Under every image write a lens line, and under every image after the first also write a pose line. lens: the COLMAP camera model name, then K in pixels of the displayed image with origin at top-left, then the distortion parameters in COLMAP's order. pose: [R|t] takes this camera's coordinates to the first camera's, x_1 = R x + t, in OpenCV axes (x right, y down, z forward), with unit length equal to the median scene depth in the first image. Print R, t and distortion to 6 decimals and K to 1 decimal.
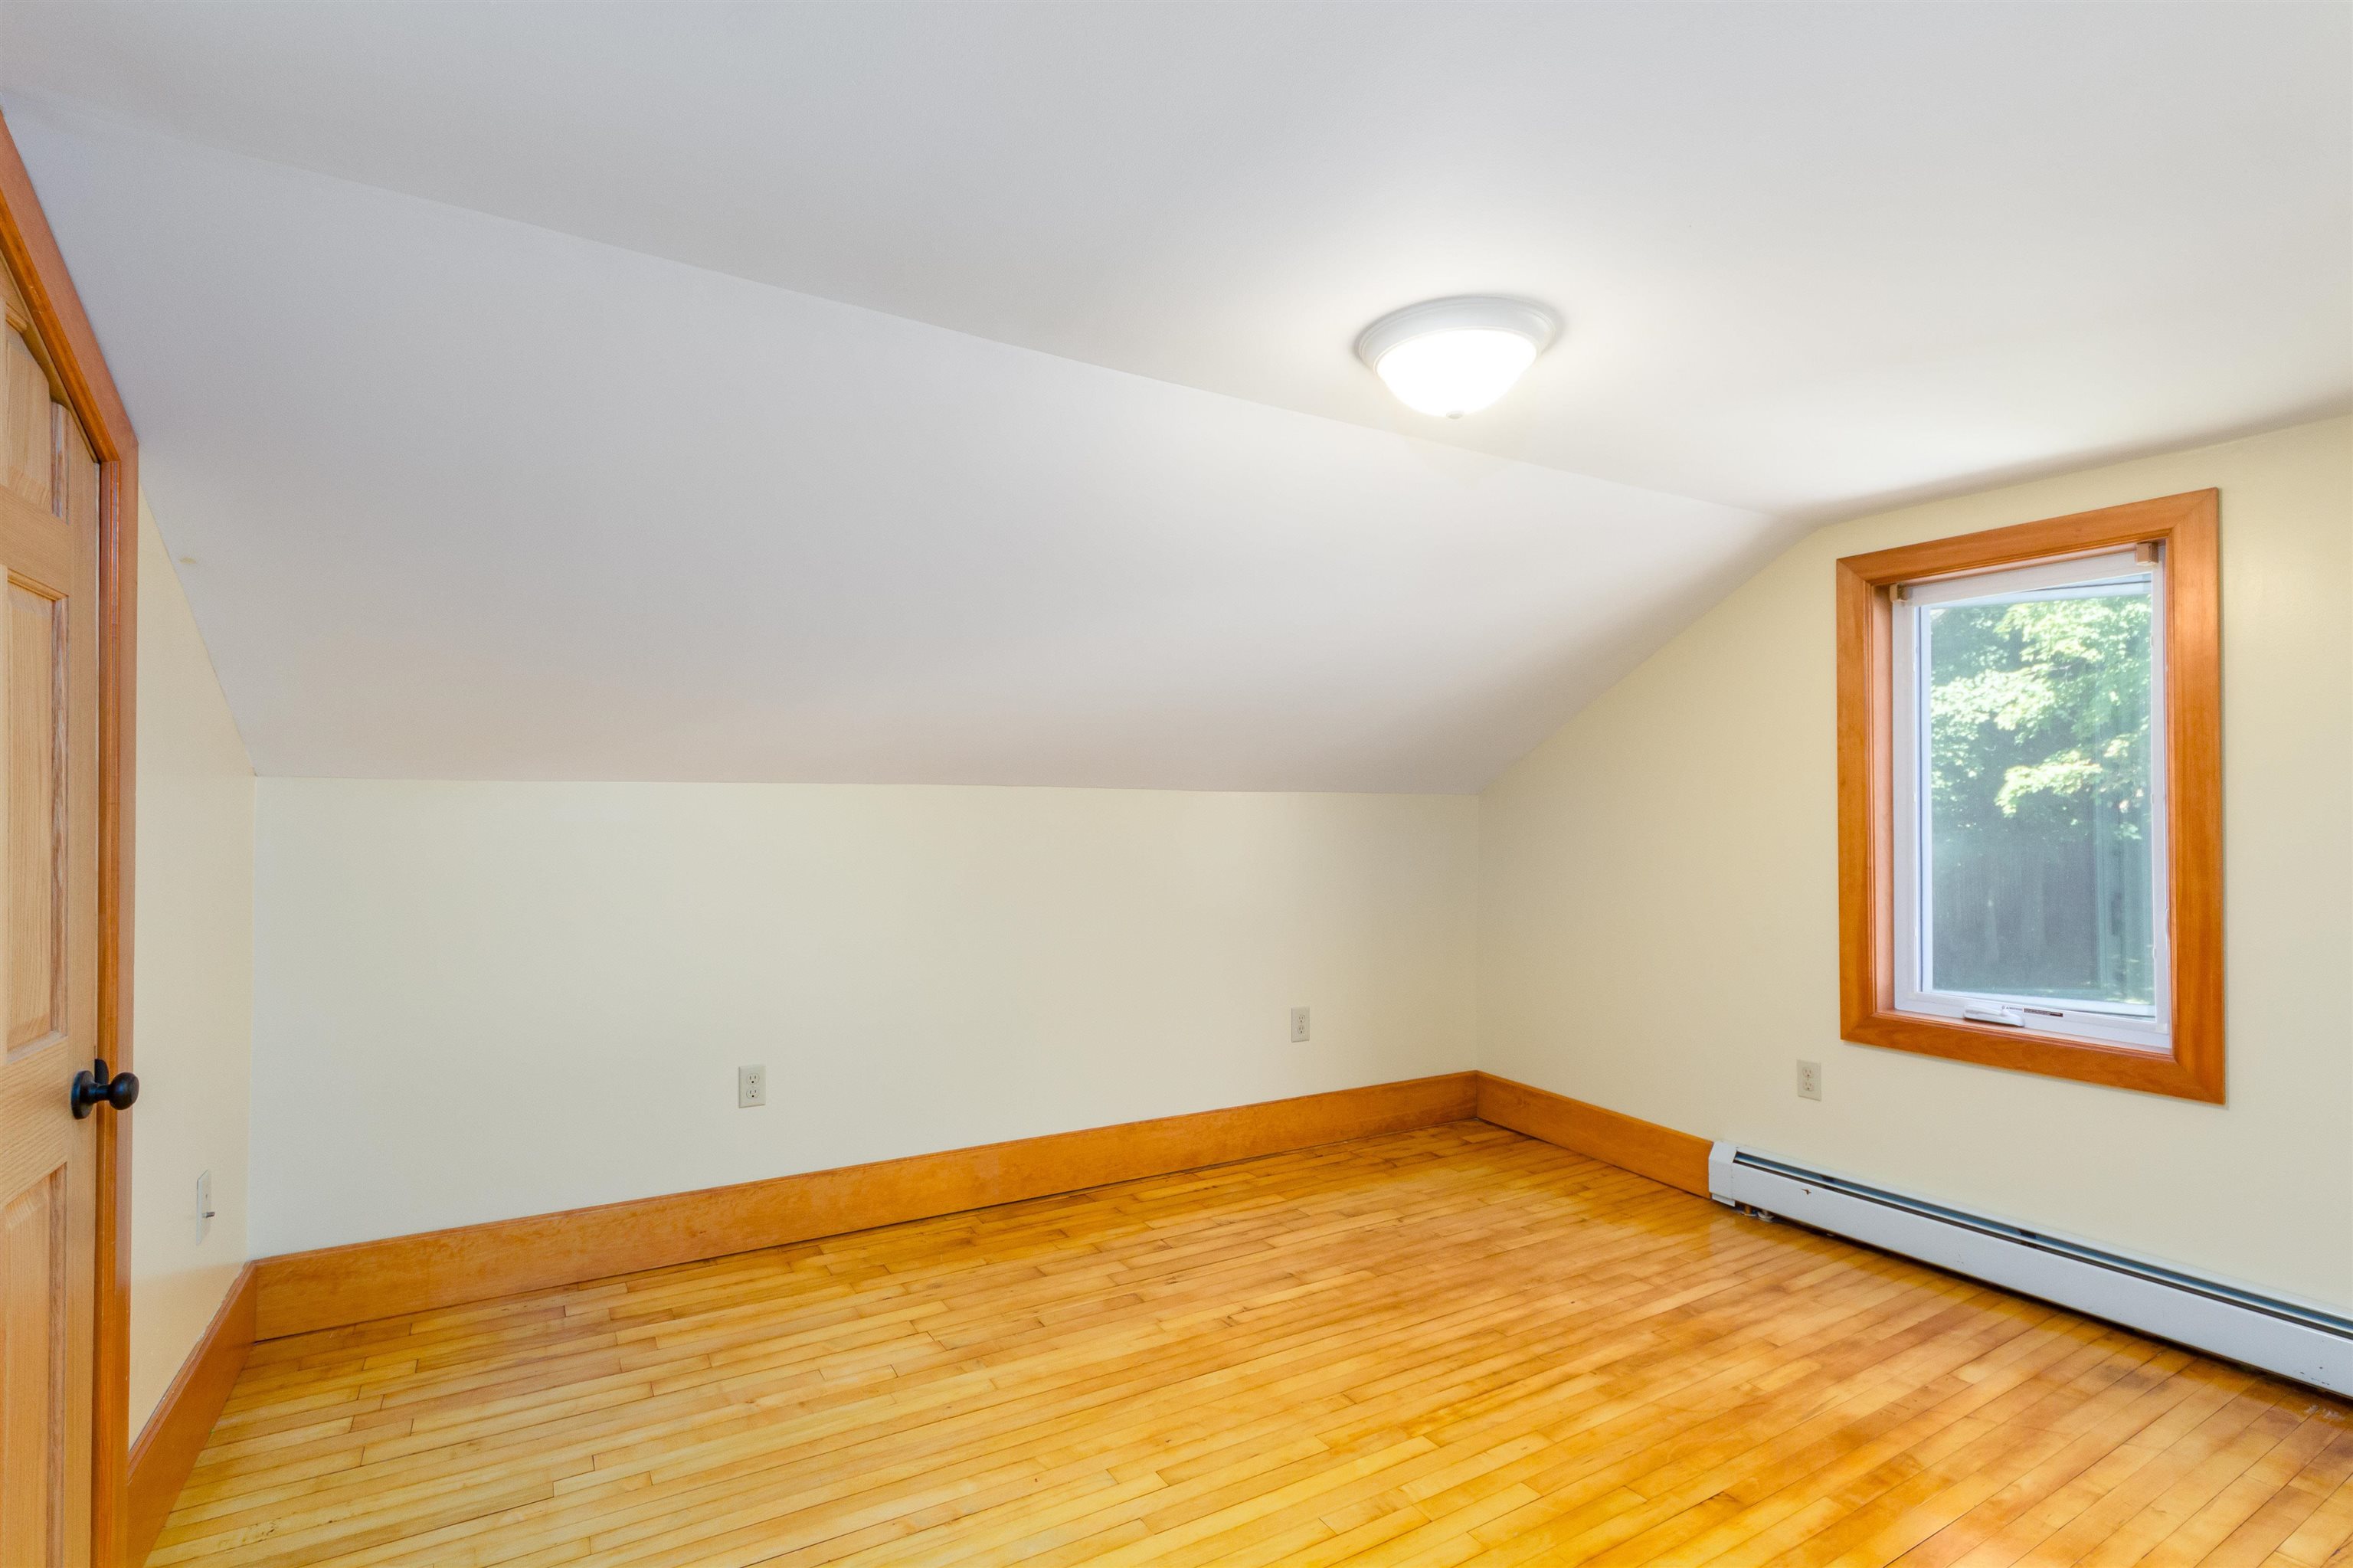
lens RADIAL K [[1113.3, 0, 1184.2], [0, 1113.3, 796.5], [0, 0, 1]] dist [0.003161, 0.000622]
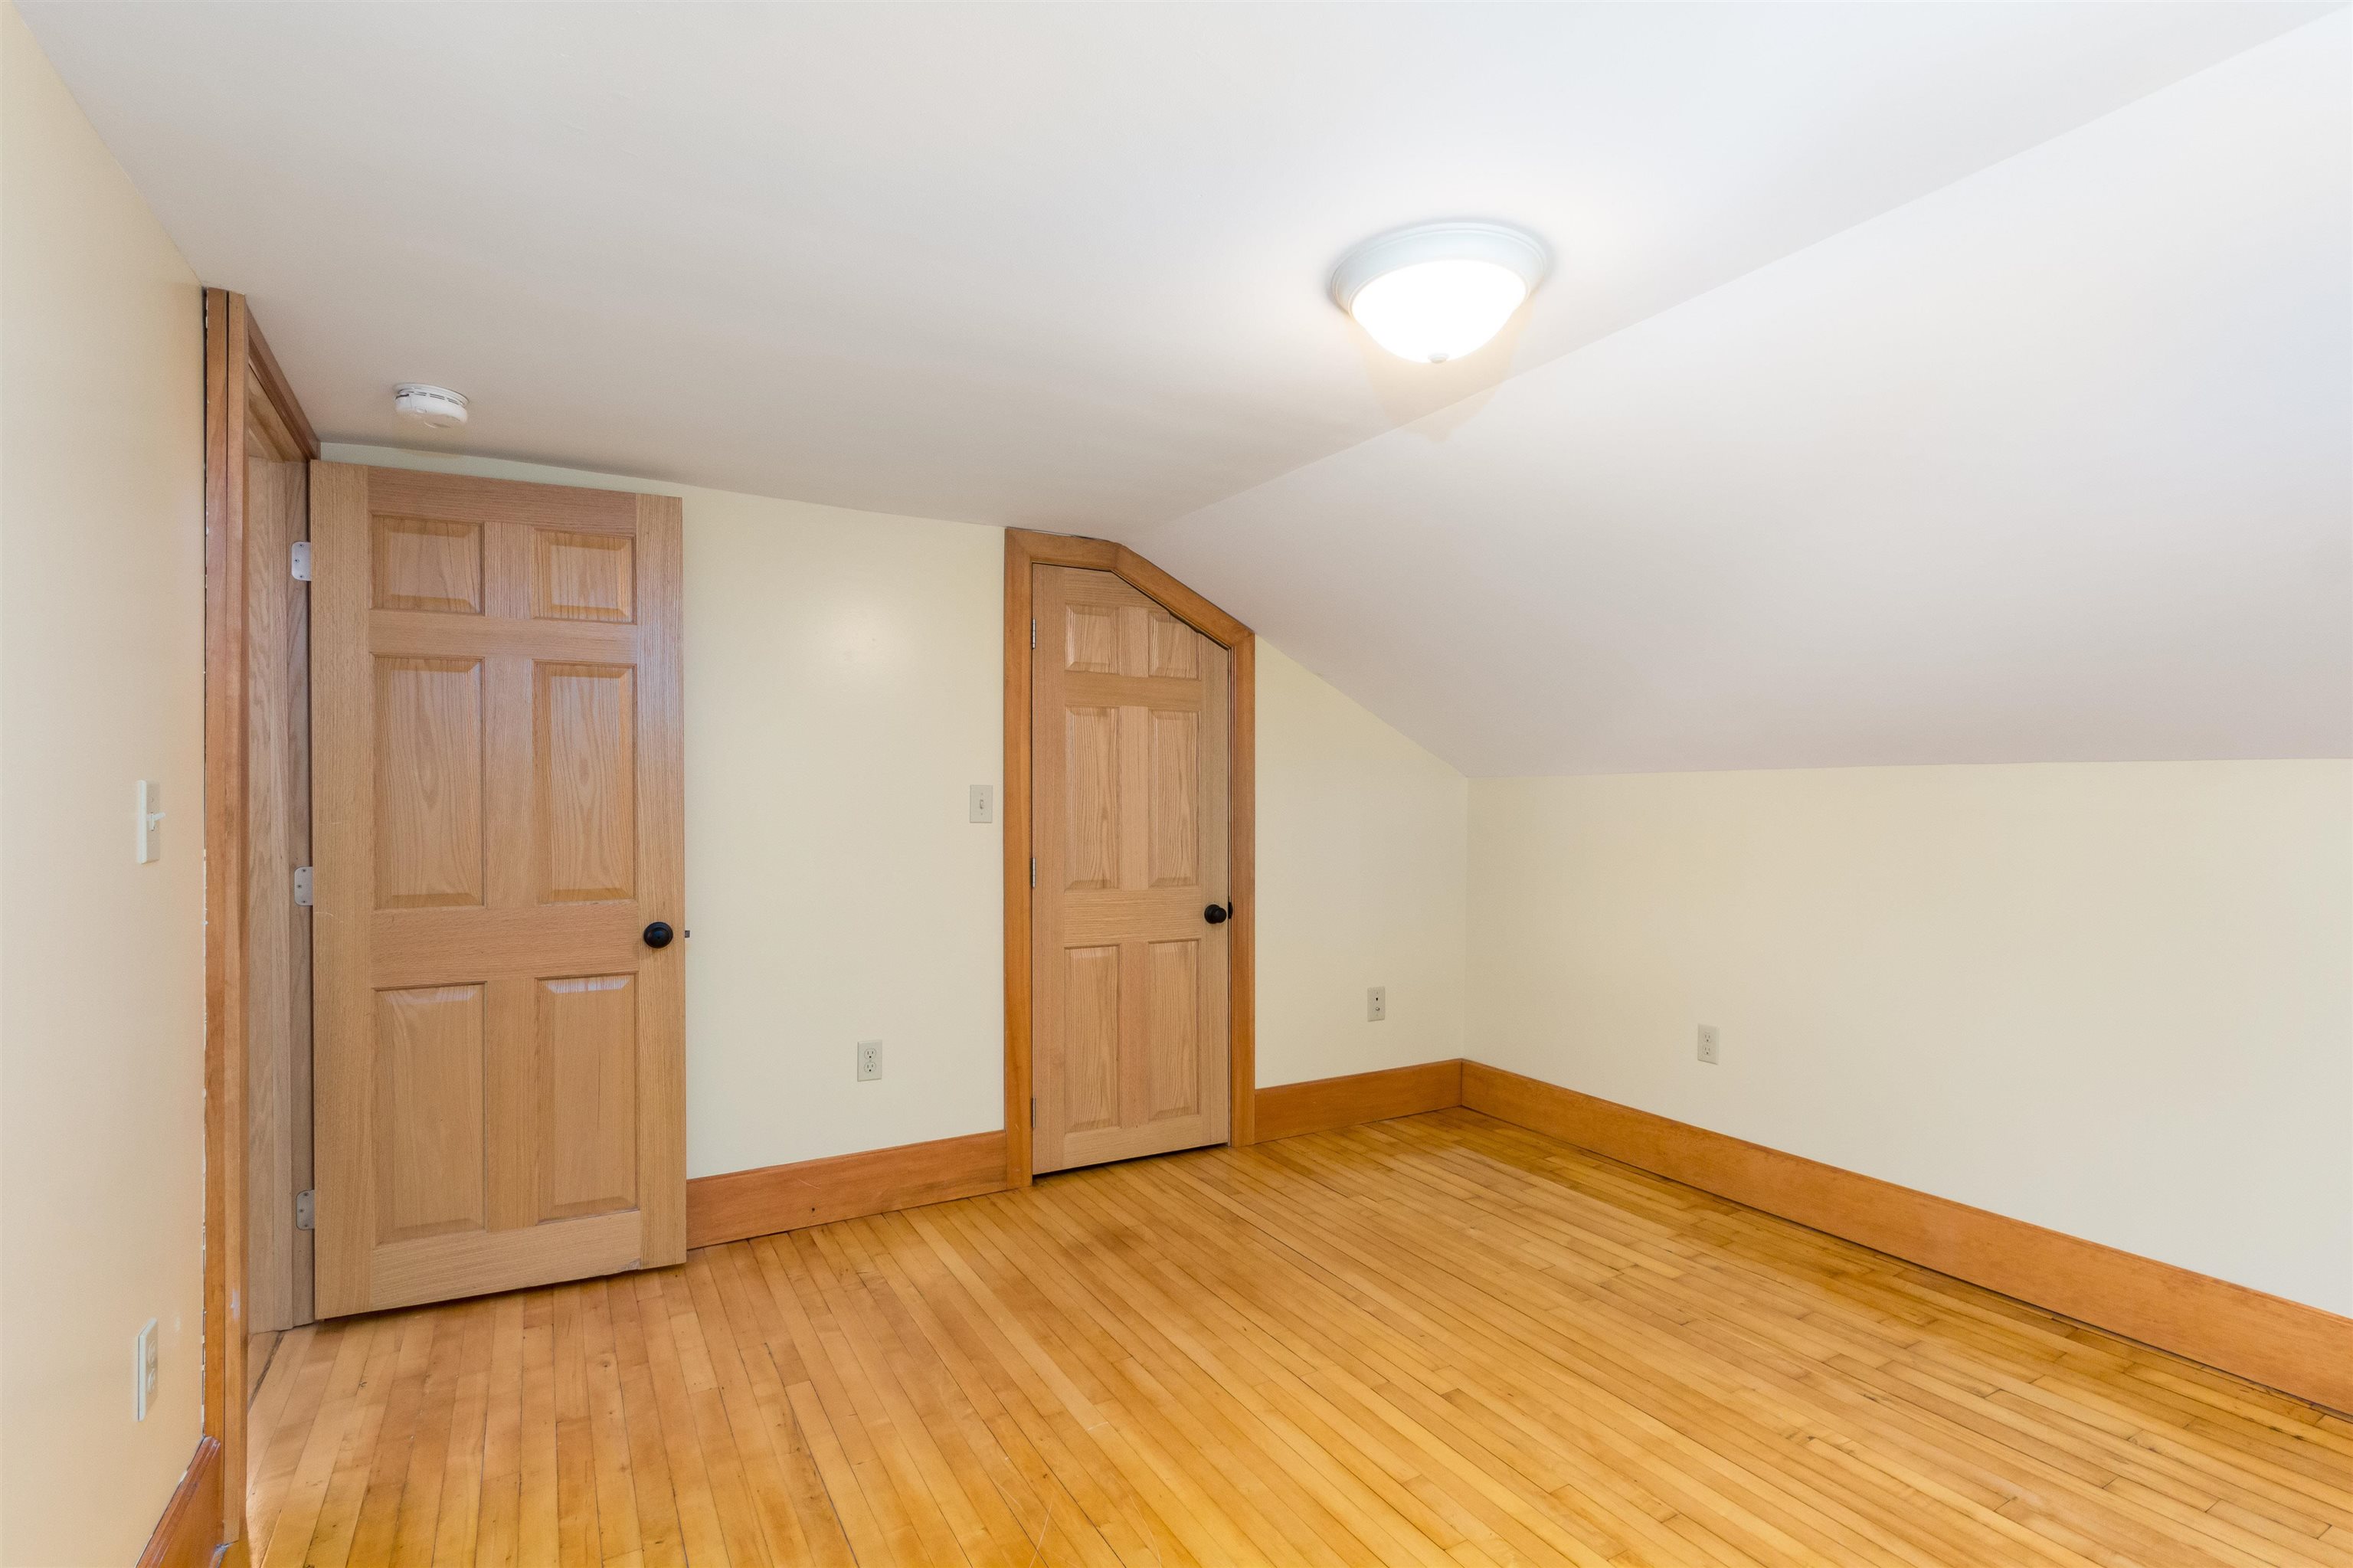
lens RADIAL K [[1113.3, 0, 1187.3], [0, 1113.3, 790.8], [0, 0, 1]] dist [0.003161, 0.000622]
pose [[-0.021796, -0.008238, -0.999728, 0.826466], [0.015483, 0.999843, -0.008577, 0.010820], [0.999643, -0.015665, -0.021665, 0.574477]]
